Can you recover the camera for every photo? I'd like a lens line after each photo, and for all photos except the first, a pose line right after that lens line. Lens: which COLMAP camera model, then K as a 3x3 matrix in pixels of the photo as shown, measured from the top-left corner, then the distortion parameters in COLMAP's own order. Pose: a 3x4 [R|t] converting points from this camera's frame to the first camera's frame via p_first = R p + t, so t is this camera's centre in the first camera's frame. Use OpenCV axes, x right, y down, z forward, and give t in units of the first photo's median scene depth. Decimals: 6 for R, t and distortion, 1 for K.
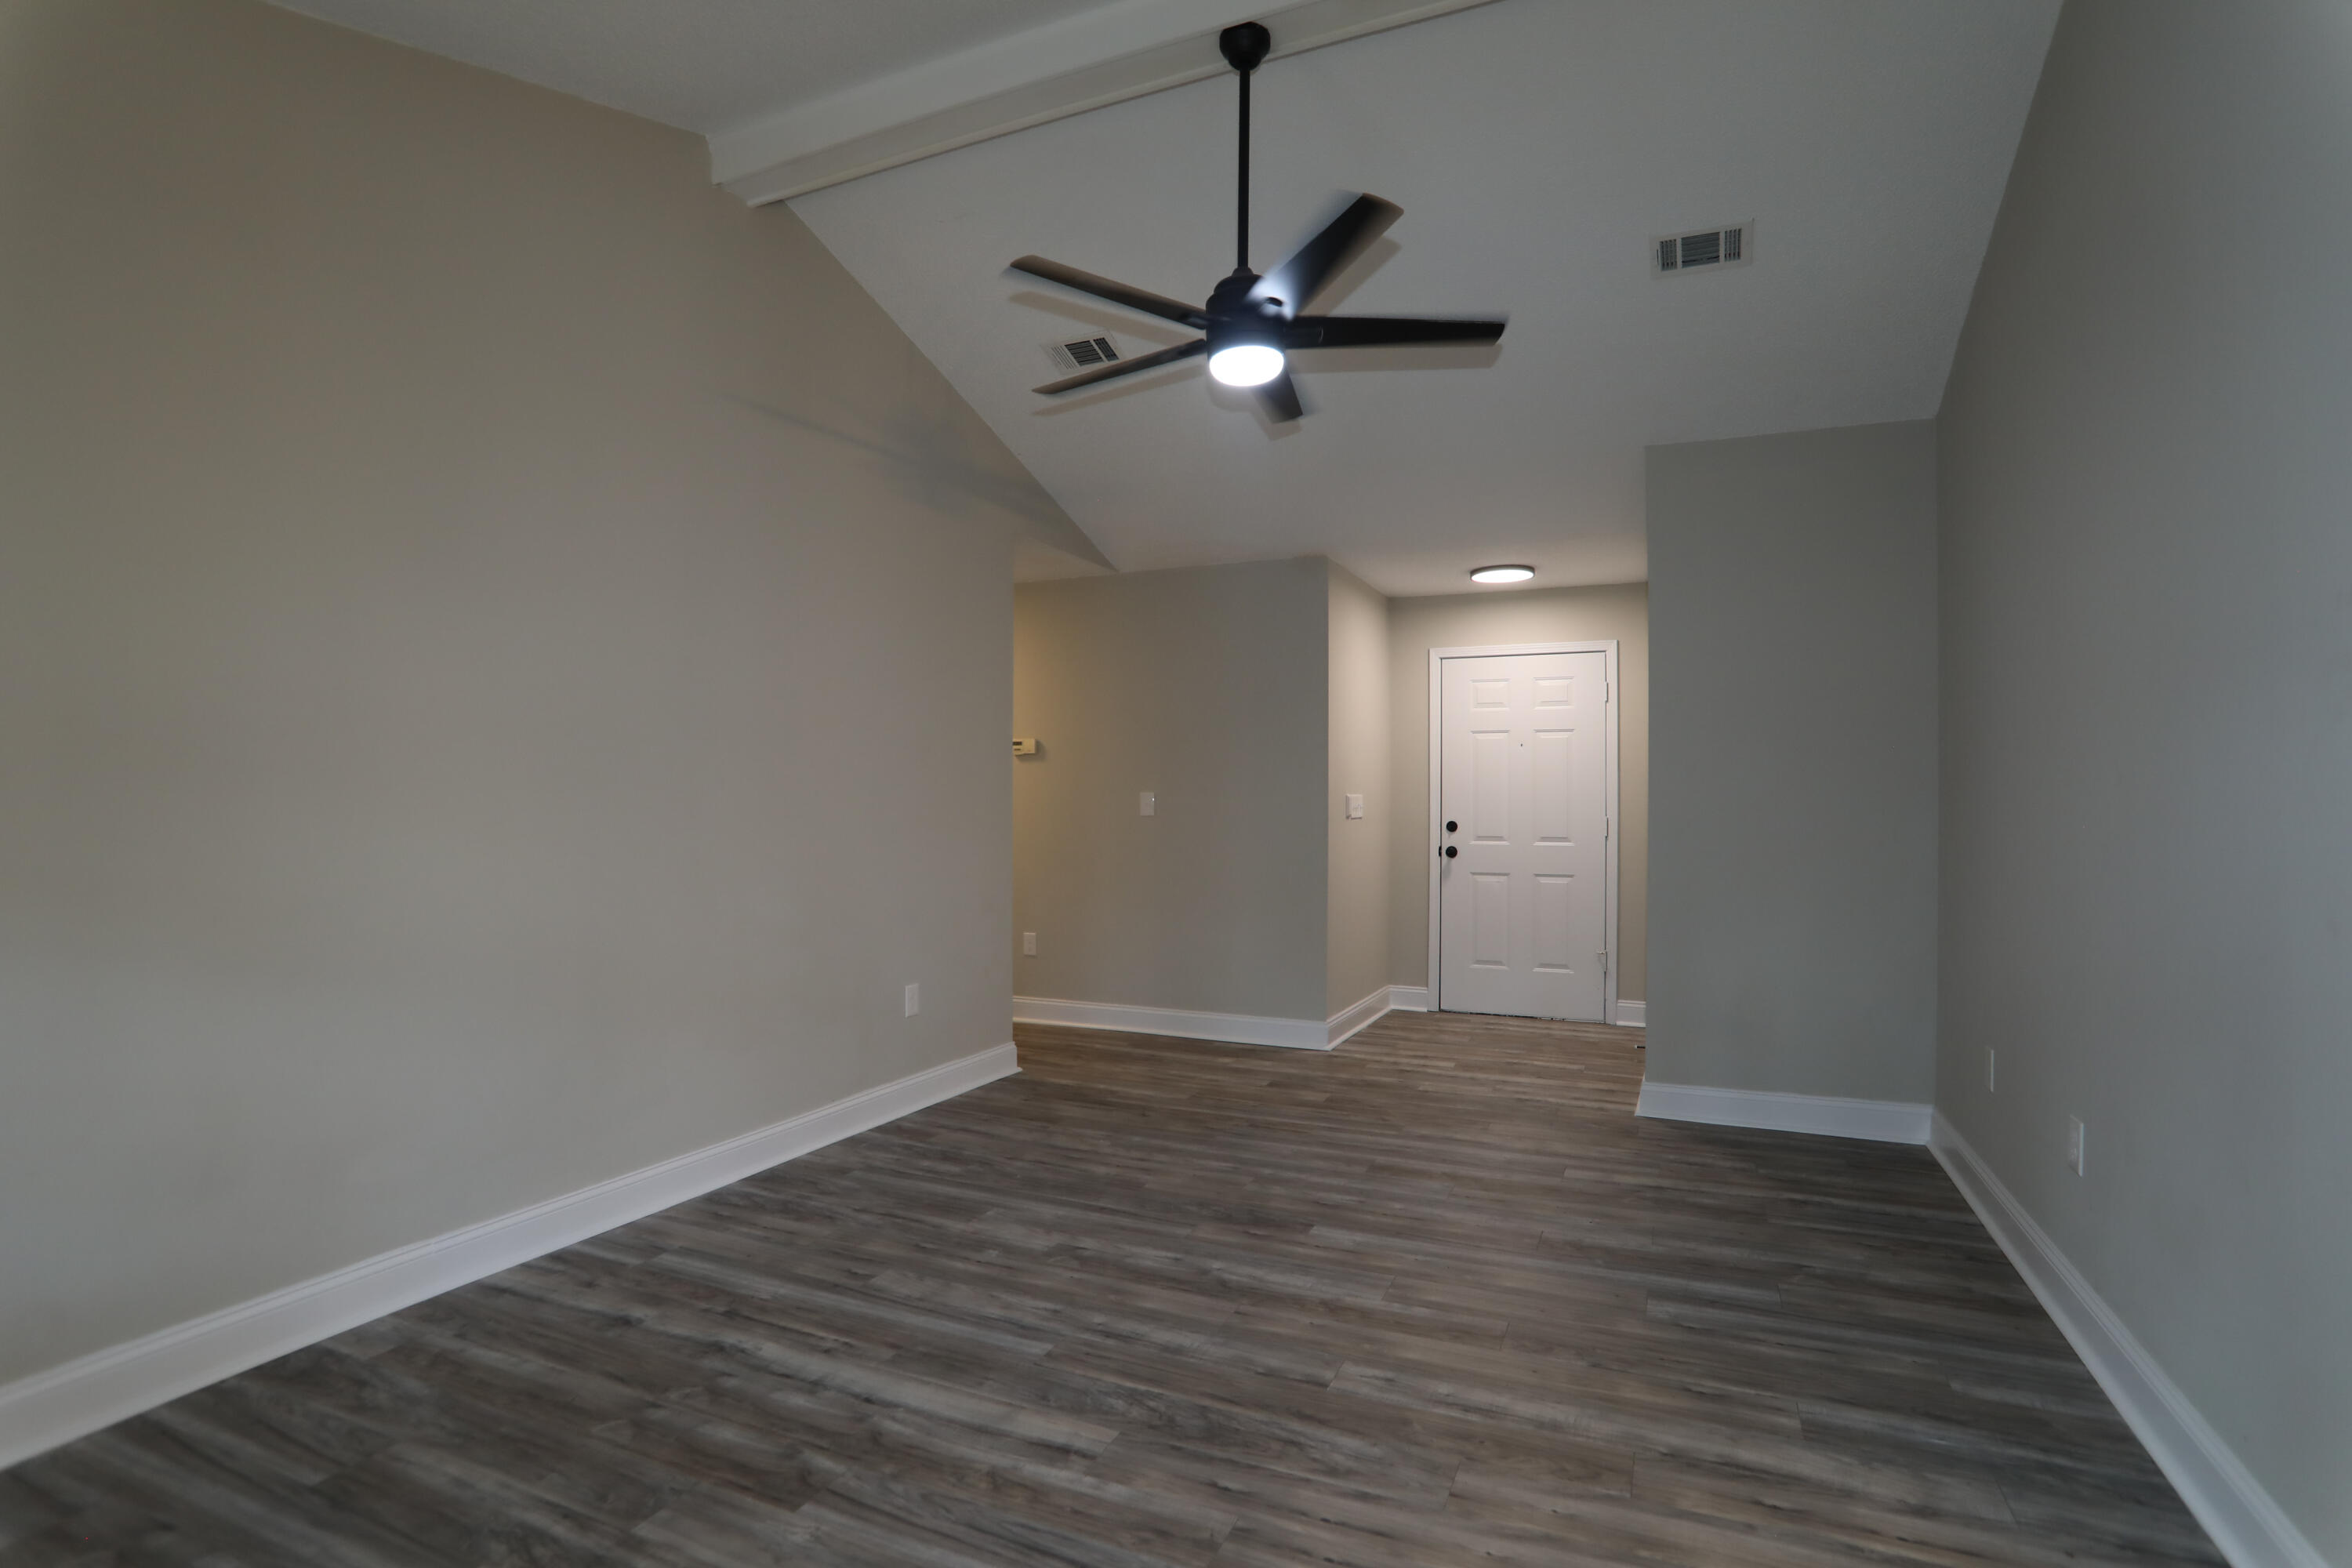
lens RADIAL K [[1150.8, 0, 1178.0], [0, 1150.8, 793.8], [0, 0, 1]] dist [-0.069590, 0.024214]
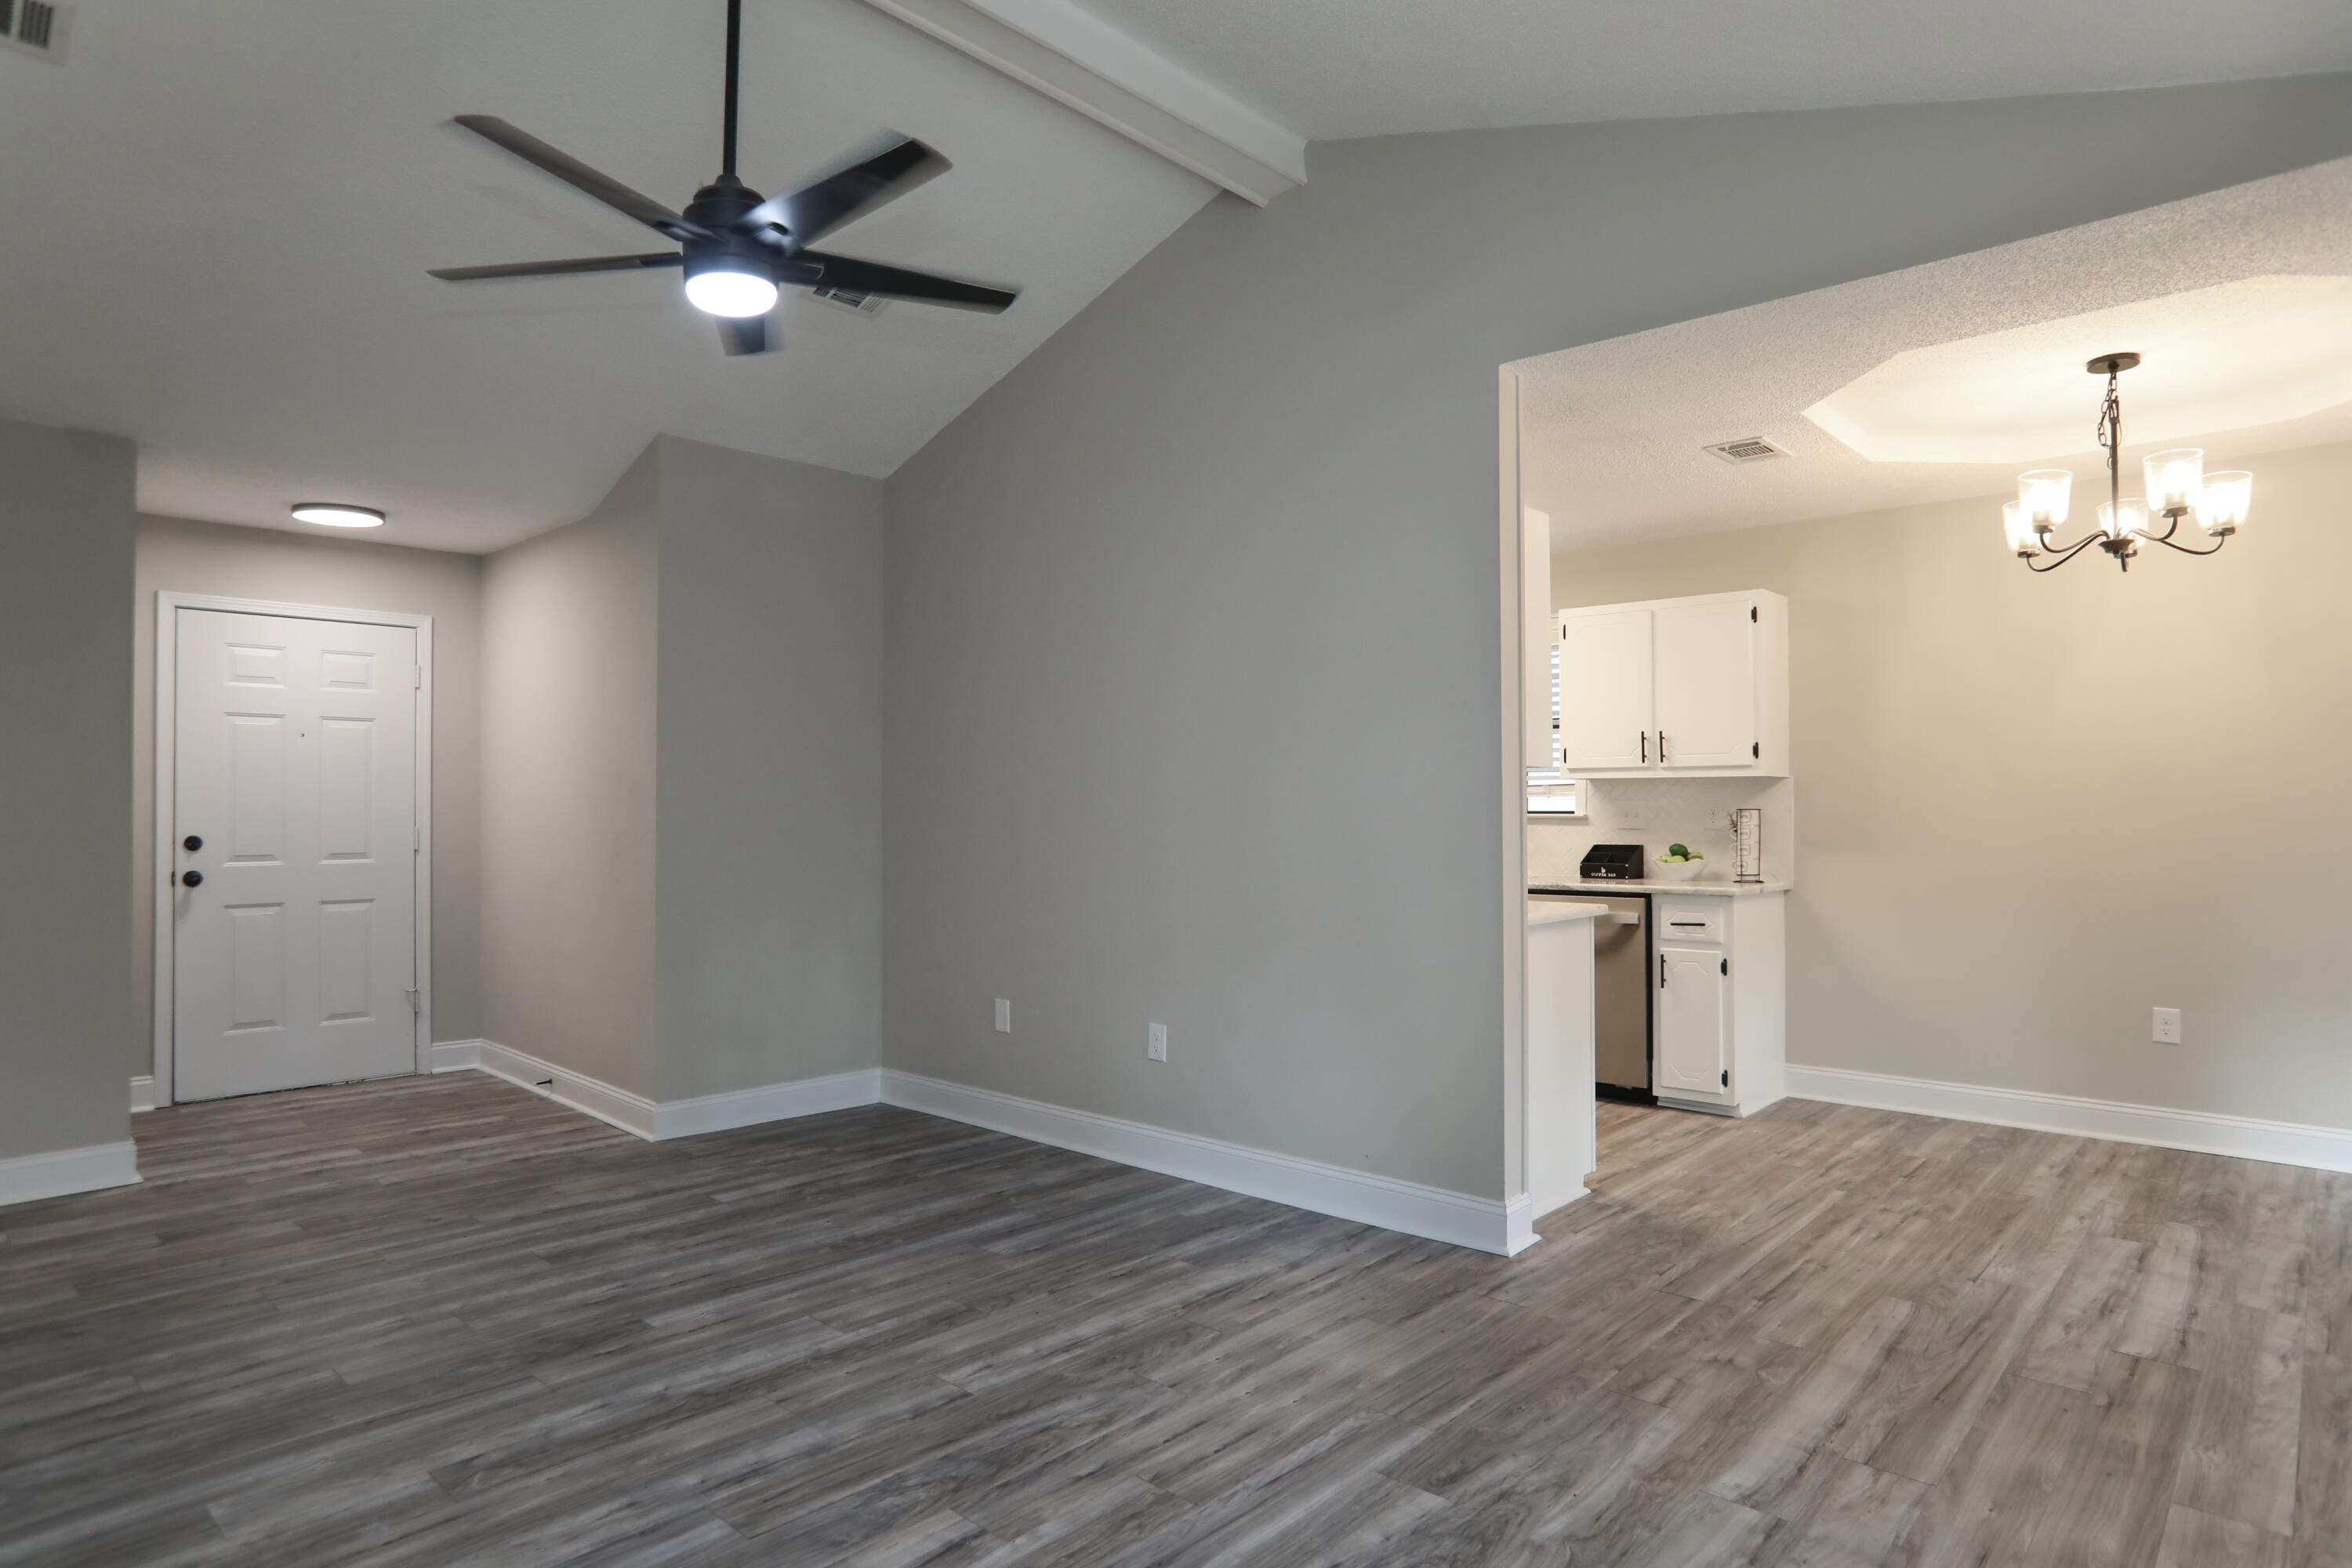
lens RADIAL K [[1315.0, 0, 1170.4], [0, 1315.0, 797.8], [0, 0, 1]] dist [-0.065129, 0.031189]
pose [[0.323221, 0.004475, 0.946313, -0.704497], [-0.004595, 0.999984, -0.003160, -0.000046], [-0.946312, -0.003327, 0.323236, 0.362660]]
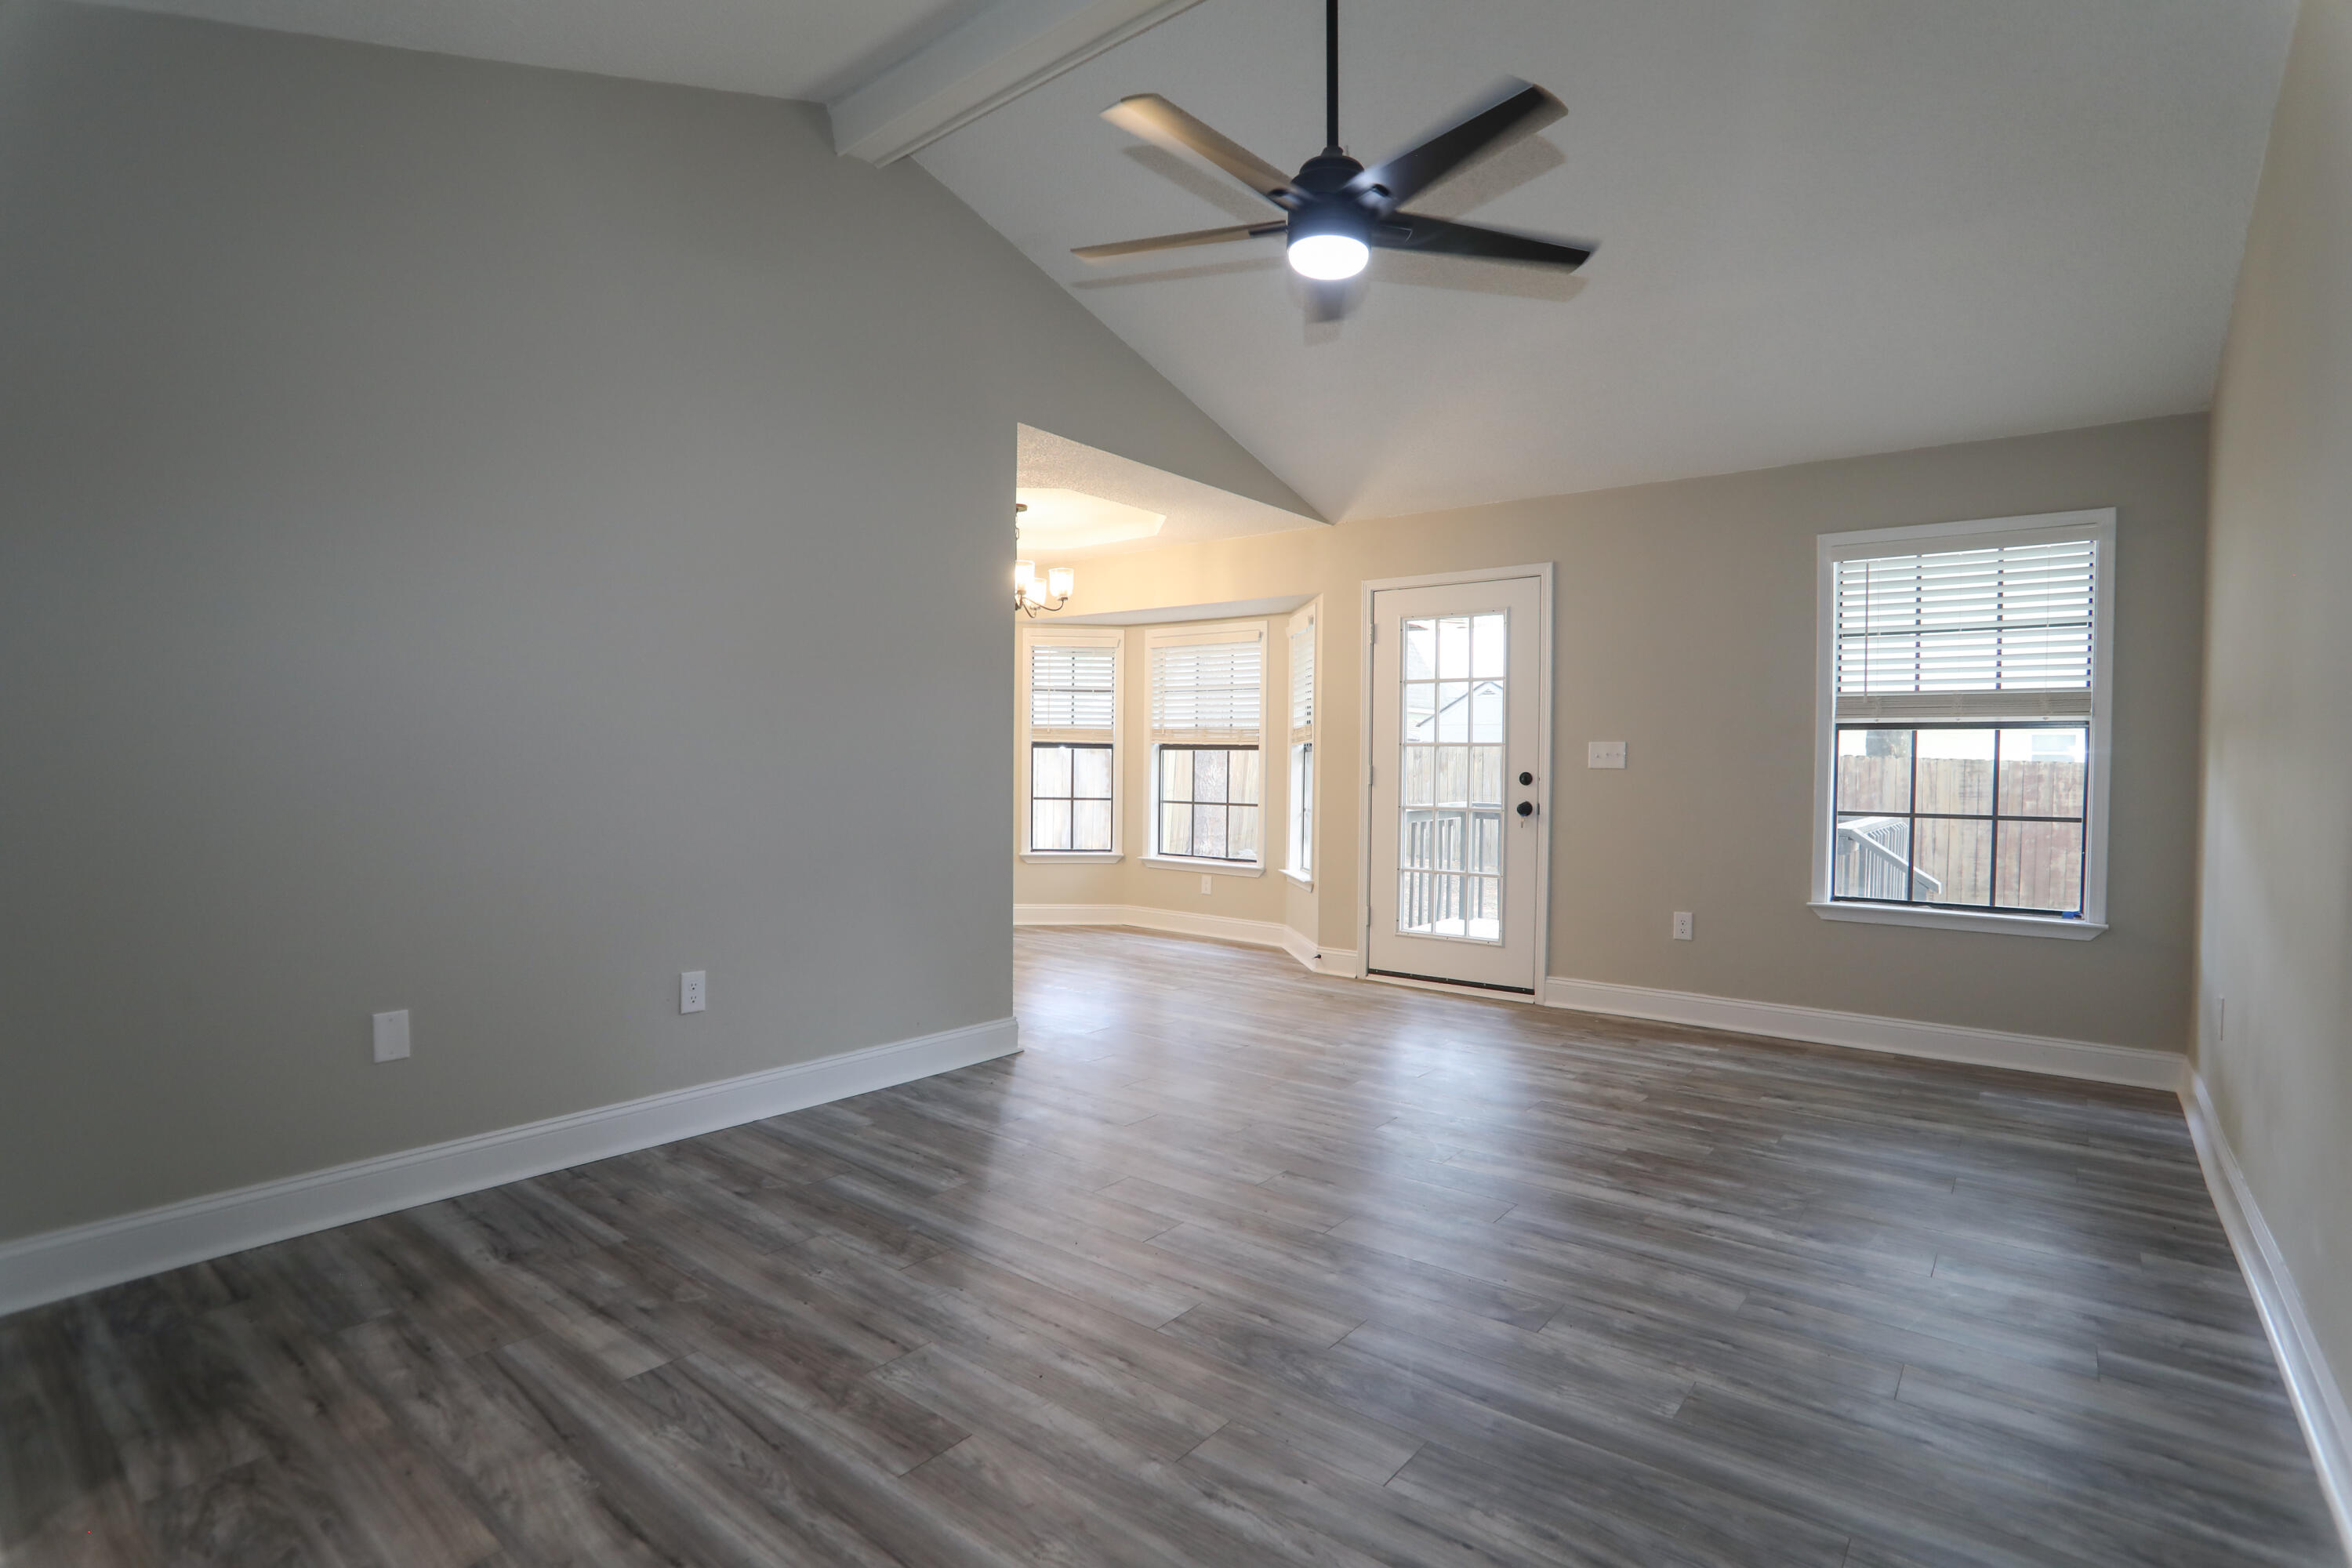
lens RADIAL K [[1150.8, 0, 1177.7], [0, 1150.8, 769.3], [0, 0, 1]] dist [-0.069590, 0.024214]
pose [[-0.967628, -0.018188, 0.251725, -0.059761], [-0.018529, 0.999828, 0.001016, 0.037403], [-0.251700, -0.003681, -0.967798, 1.836976]]
